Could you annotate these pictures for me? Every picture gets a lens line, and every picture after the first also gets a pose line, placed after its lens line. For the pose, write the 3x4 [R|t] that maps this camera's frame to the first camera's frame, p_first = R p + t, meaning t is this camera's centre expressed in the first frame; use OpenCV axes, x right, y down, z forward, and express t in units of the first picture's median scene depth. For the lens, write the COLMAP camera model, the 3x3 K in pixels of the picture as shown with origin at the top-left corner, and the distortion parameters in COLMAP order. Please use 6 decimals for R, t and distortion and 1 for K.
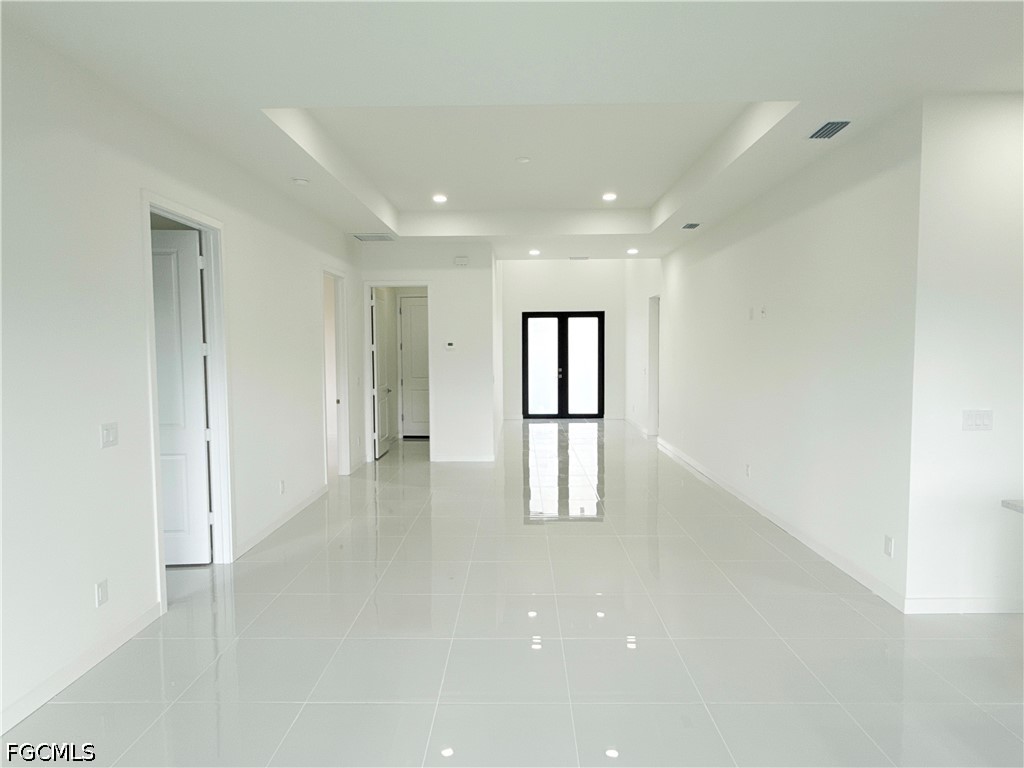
lens RADIAL K [[593.9, 0, 512.0], [0, 593.9, 384.0], [0, 0, 1]] dist [0.000403, -0.000542]
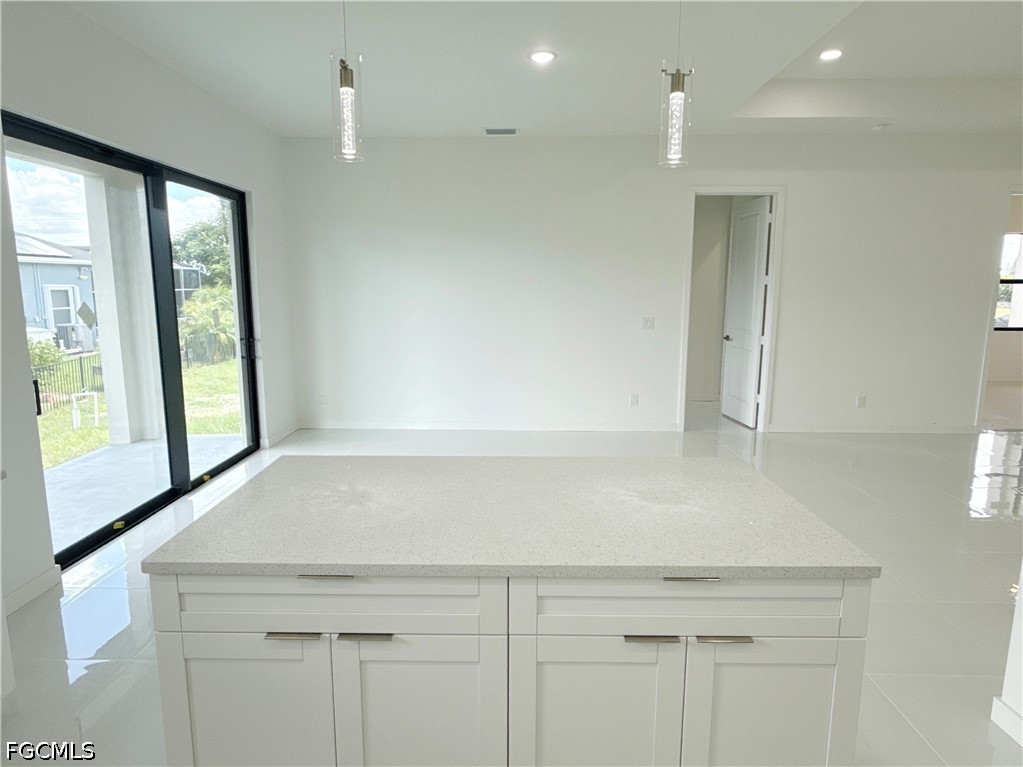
lens RADIAL K [[626.4, 0, 511.5], [0, 626.4, 383.5], [0, 0, 1]] dist [0.000194, -0.000111]
pose [[-0.005361, 0.162749, -0.986653, 0.344780], [-0.064454, 0.984559, 0.162754, -0.006459], [0.997906, 0.064467, 0.005212, 0.135683]]
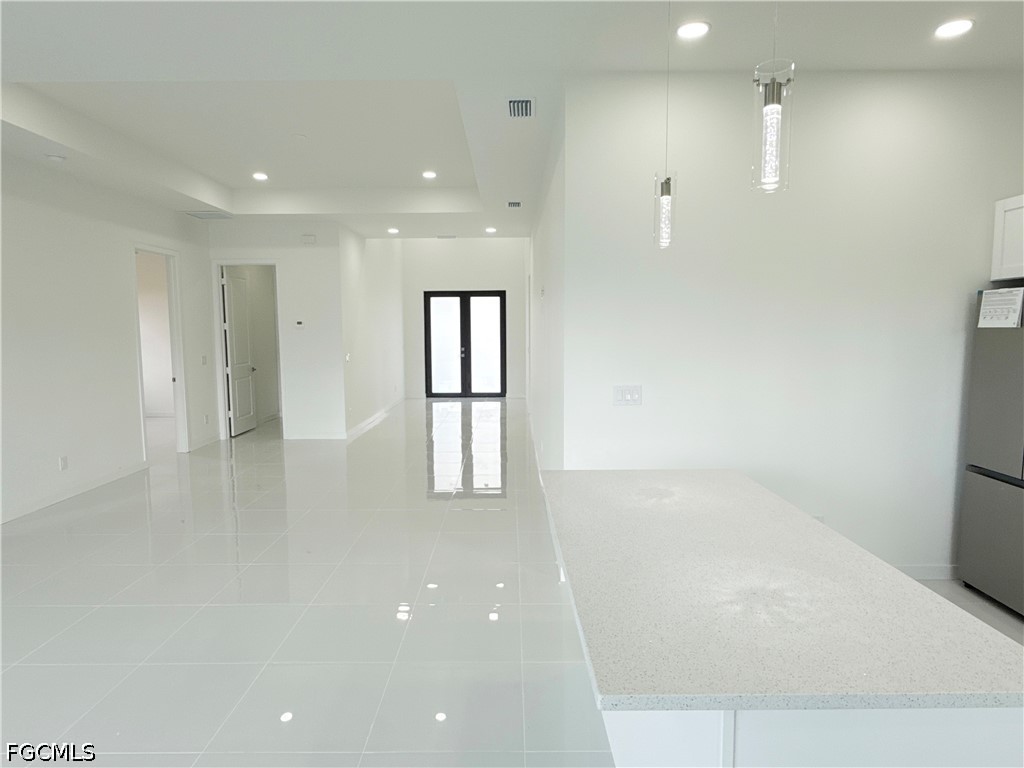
lens RADIAL K [[595.9, 0, 512.0], [0, 595.9, 384.0], [0, 0, 1]] dist [0.001660, 0.000476]
pose [[0.999954, 0.000040, 0.009614, 0.156153], [-0.000362, 0.999439, 0.033483, 0.001585], [-0.009608, -0.033485, 0.999393, -0.010265]]
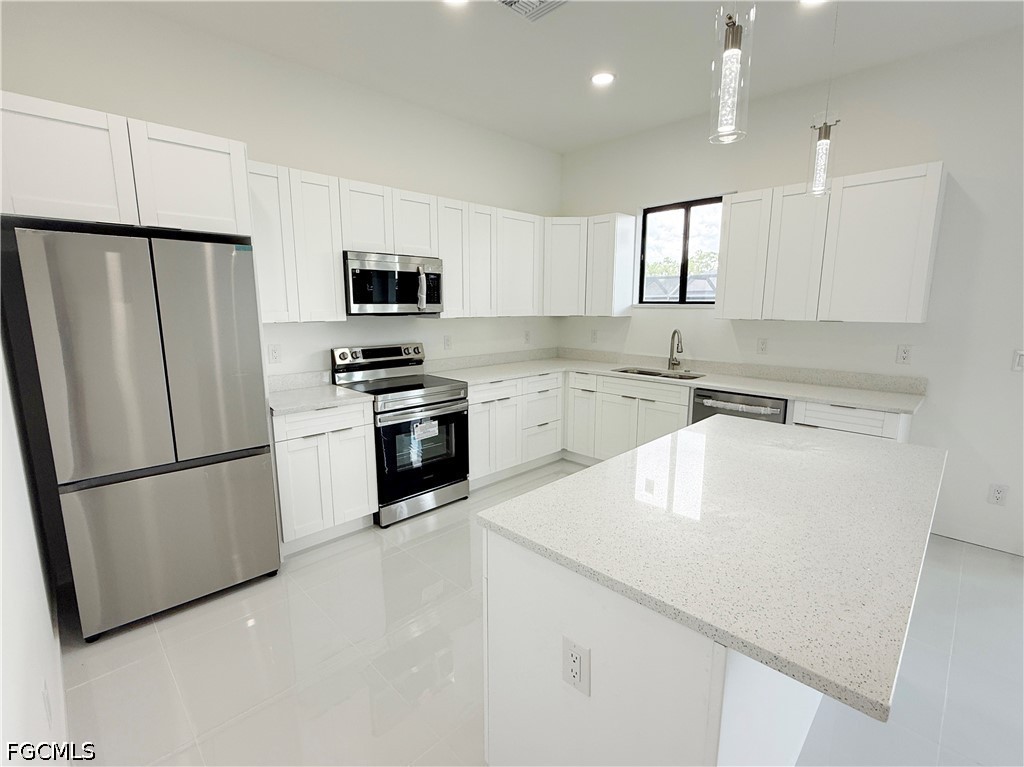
lens RADIAL K [[467.0, 0, 512.0], [0, 467.0, 383.5], [0, 0, 1]] dist [-0.002976, 0.000190]
pose [[-0.712615, -0.113963, 0.692237, 0.167273], [0.044033, 0.977507, 0.206257, -0.008167], [-0.700172, 0.177463, -0.691568, 0.263101]]
